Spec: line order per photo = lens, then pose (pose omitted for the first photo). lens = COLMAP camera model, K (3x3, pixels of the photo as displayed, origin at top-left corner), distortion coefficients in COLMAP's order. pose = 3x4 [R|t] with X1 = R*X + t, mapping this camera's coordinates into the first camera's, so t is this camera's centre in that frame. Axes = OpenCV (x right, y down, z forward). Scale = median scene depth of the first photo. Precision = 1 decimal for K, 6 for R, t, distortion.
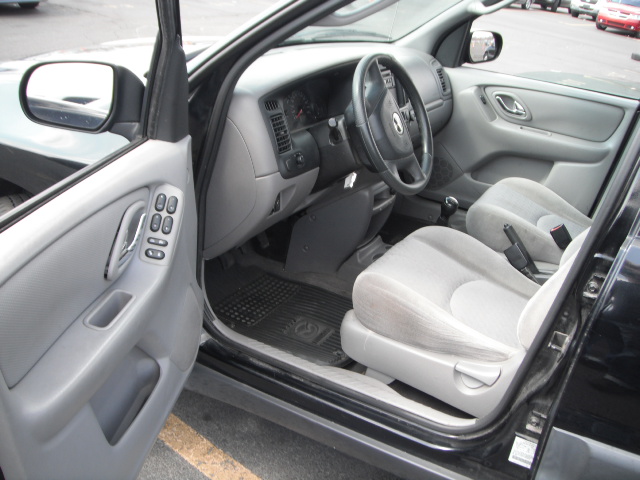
lens RADIAL K [[701.7, 0, 320.0], [0, 701.7, 240.0], [0, 0, 1]] dist [-0.187730, 0.018904]
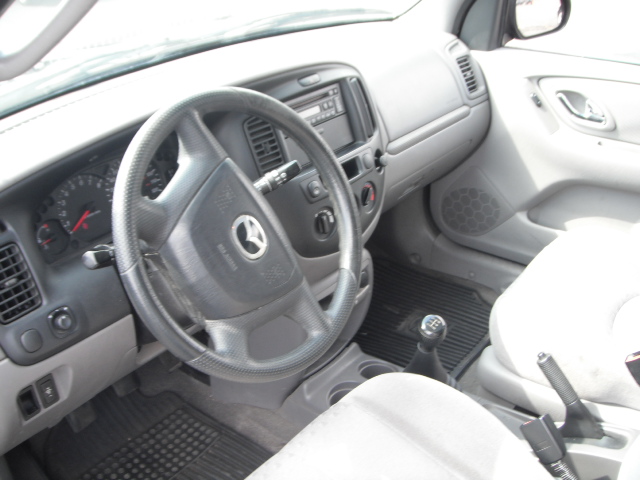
lens RADIAL K [[701.7, 0, 320.0], [0, 701.7, 240.0], [0, 0, 1]] dist [-0.187730, 0.018904]
pose [[0.976137, -0.036075, -0.214139, 0.187938], [0.050778, 0.996685, 0.063559, -0.137192], [0.211136, -0.072916, 0.974733, 0.375798]]
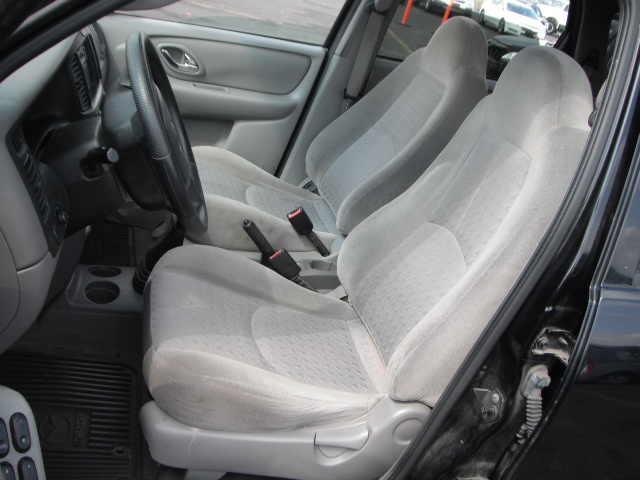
lens RADIAL K [[701.7, 0, 320.0], [0, 701.7, 240.0], [0, 0, 1]] dist [-0.187730, 0.018904]
pose [[0.756859, -0.206142, 0.620217, -0.163356], [0.114432, 0.976095, 0.184783, -0.126013], [-0.643482, -0.068882, 0.762356, 0.264575]]
